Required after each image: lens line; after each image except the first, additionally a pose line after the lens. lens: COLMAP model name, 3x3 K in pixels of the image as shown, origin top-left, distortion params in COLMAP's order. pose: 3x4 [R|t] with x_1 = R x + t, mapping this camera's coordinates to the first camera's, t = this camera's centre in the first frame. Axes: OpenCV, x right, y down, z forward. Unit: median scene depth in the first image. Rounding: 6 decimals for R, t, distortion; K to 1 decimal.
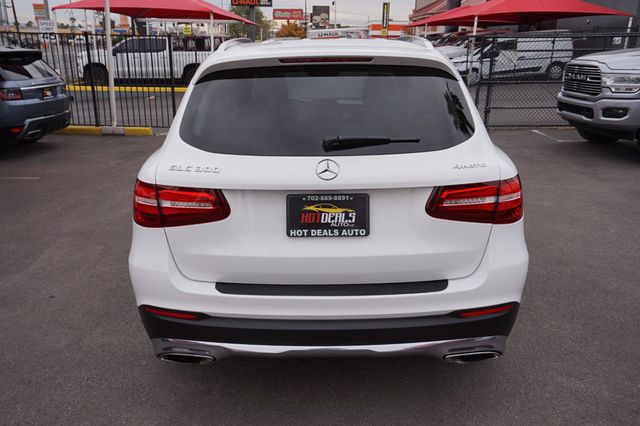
lens RADIAL K [[513.4, 0, 320.0], [0, 513.4, 213.0], [0, 0, 1]] dist [-0.004593, 0.002275]
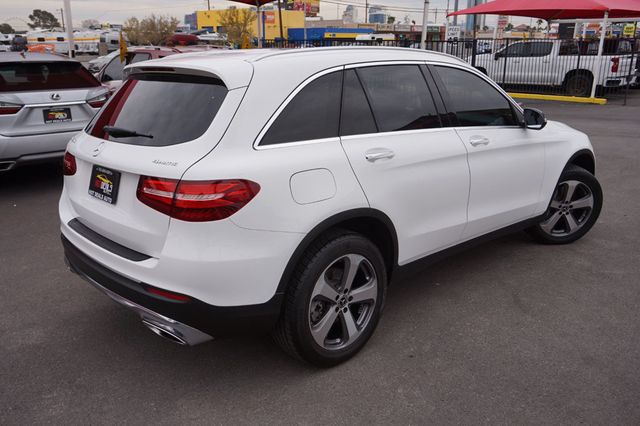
lens RADIAL K [[539.4, 0, 305.4], [0, 539.4, 213.0], [0, 0, 1]] dist [0.011816, 0.003155]
pose [[0.680198, 0.203836, -0.704118, 0.156200], [-0.218370, 0.973294, 0.070808, -0.015400], [0.699747, 0.105594, 0.706544, 0.042214]]
